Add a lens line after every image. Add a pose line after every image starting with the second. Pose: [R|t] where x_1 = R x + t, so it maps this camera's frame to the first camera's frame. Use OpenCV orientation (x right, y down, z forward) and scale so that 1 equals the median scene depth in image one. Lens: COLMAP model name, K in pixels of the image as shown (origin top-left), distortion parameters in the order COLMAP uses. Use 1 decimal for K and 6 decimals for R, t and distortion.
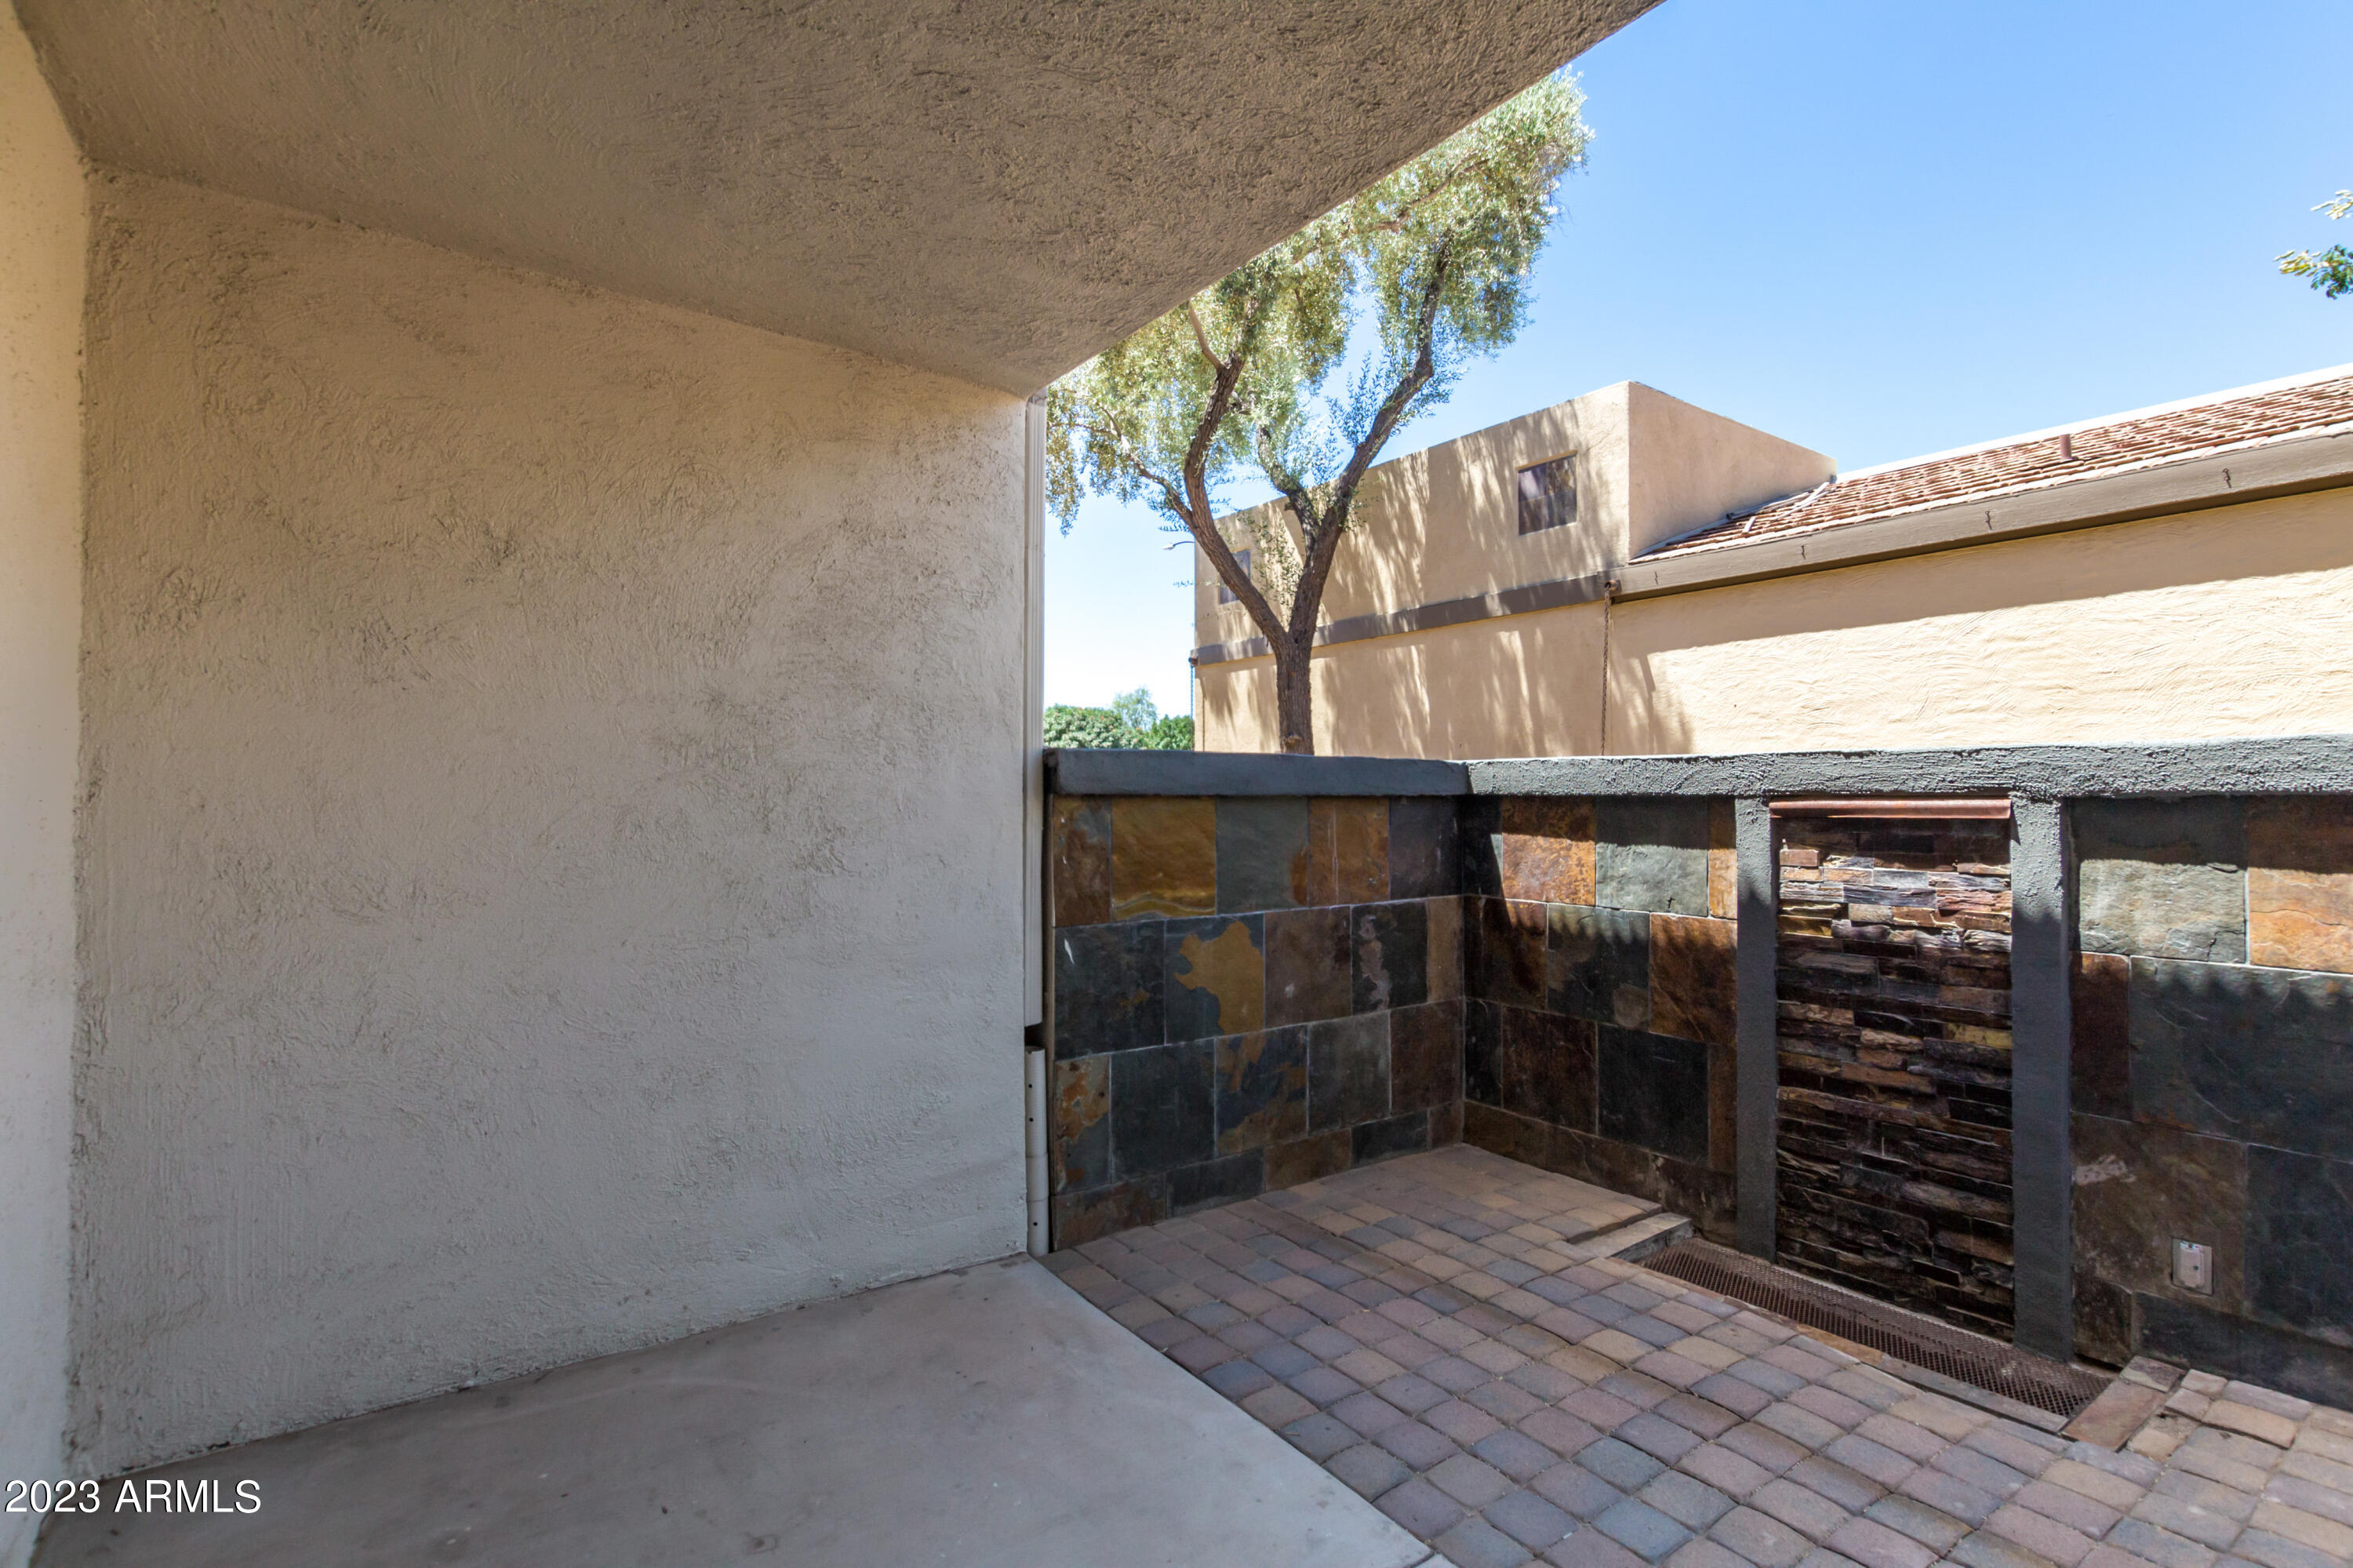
lens RADIAL K [[1084.7, 0, 1180.1], [0, 1084.7, 787.9], [0, 0, 1]] dist [0.009227, -0.002637]
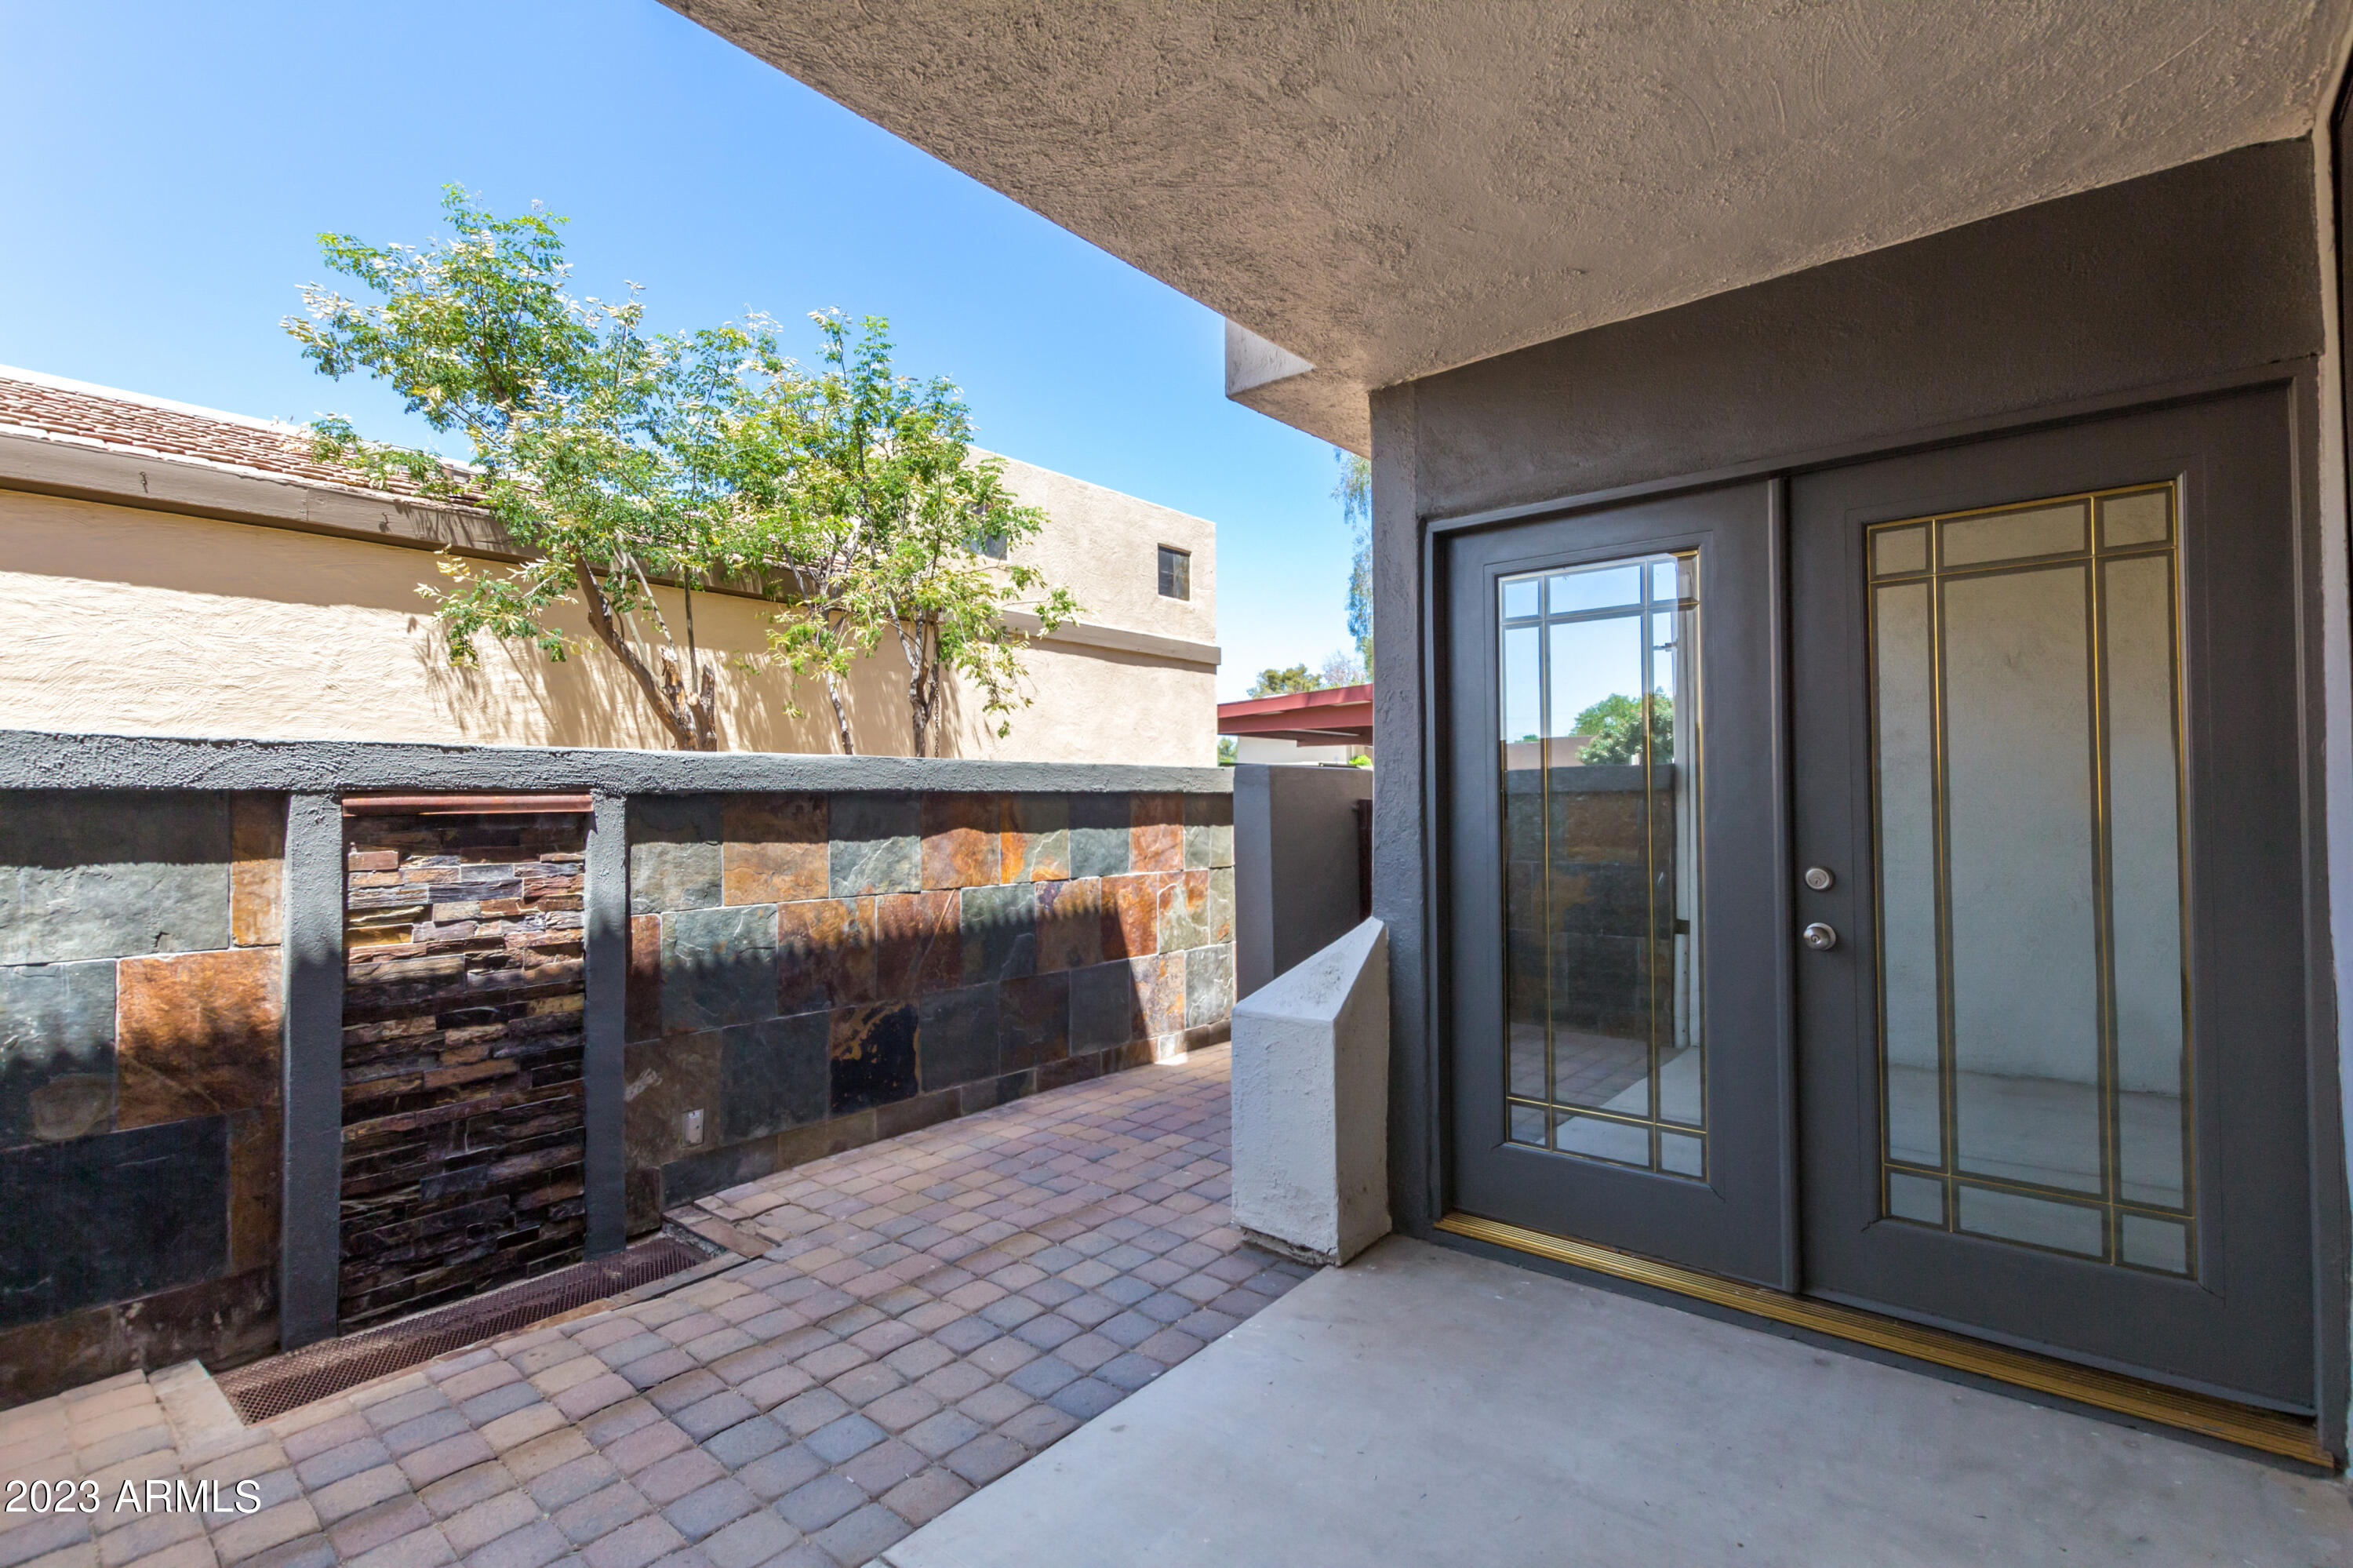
lens RADIAL K [[1084.7, 0, 1192.7], [0, 1084.7, 785.7], [0, 0, 1]] dist [0.009227, -0.002637]
pose [[-0.246282, 0.013120, 0.969109, -0.496692], [-0.004500, 0.999882, -0.014681, 0.013391], [-0.969188, -0.007977, -0.246194, 0.608417]]
